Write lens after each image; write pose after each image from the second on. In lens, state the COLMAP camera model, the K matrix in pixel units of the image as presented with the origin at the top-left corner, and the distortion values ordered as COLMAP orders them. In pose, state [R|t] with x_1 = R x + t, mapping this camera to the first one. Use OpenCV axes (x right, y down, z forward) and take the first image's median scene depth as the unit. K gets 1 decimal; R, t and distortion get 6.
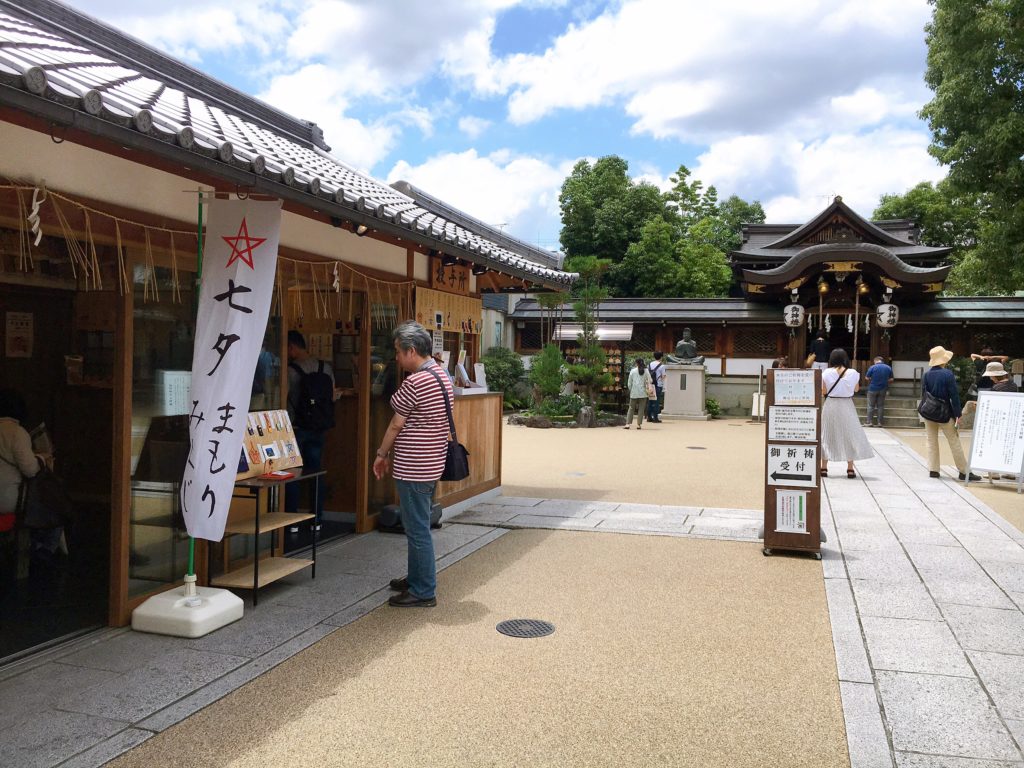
lens RADIAL K [[868.0, 0, 519.2], [0, 868.0, 379.1], [0, 0, 1]] dist [0.080081, -0.106888]
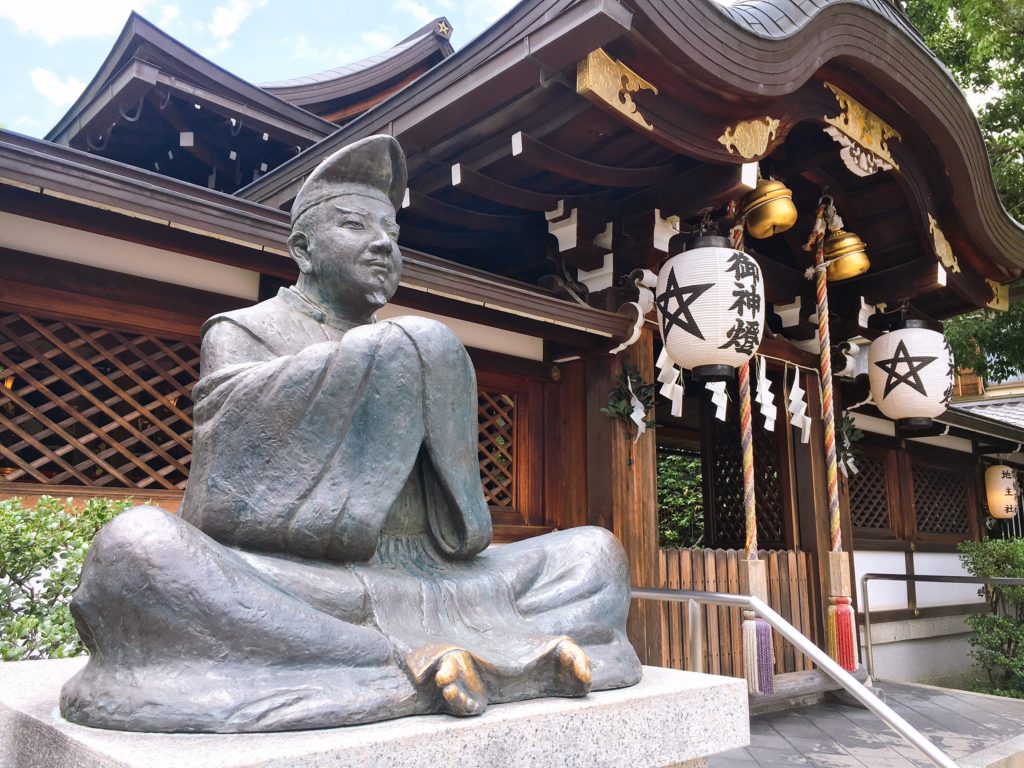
lens RADIAL K [[868.0, 0, 519.2], [0, 868.0, 379.1], [0, 0, 1]] dist [0.080081, -0.106888]
pose [[0.490021, 0.152948, 0.858188, 0.138907], [0.021010, 0.982129, -0.187033, -0.024408], [-0.871457, 0.109681, 0.478050, 0.956557]]
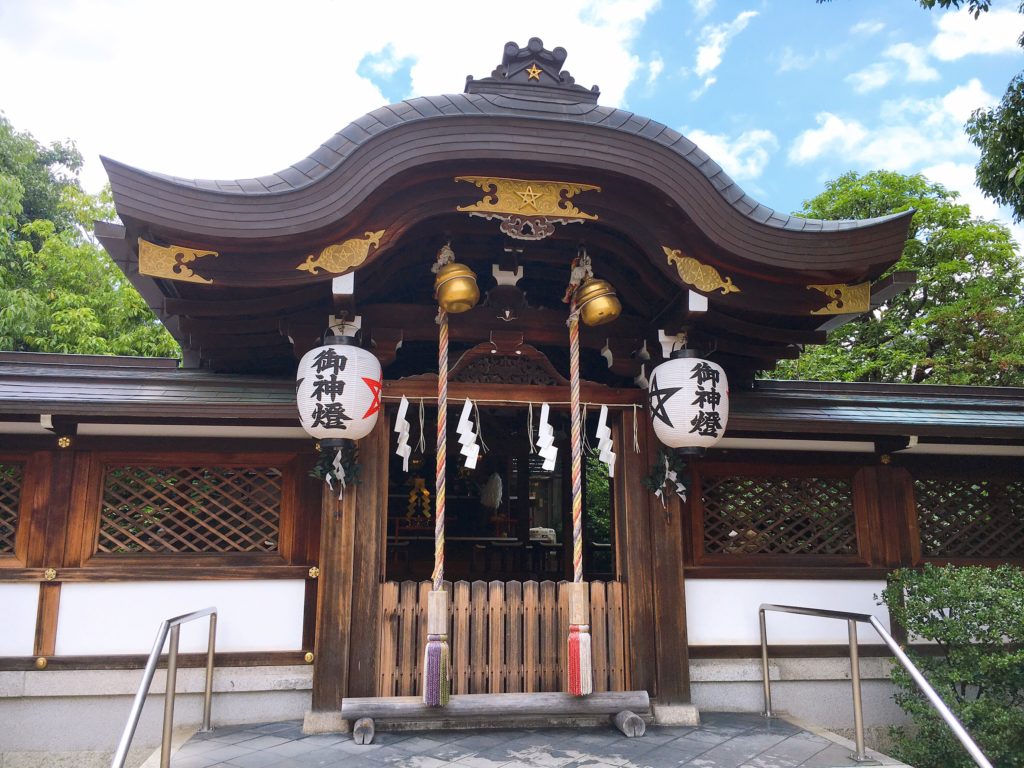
lens RADIAL K [[868.0, 0, 519.2], [0, 868.0, 379.1], [0, 0, 1]] dist [0.080081, -0.106888]
pose [[0.895618, 0.075313, 0.438403, 0.256691], [0.026677, 0.974695, -0.221940, -0.023039], [-0.444024, 0.210469, 0.870945, 0.780470]]
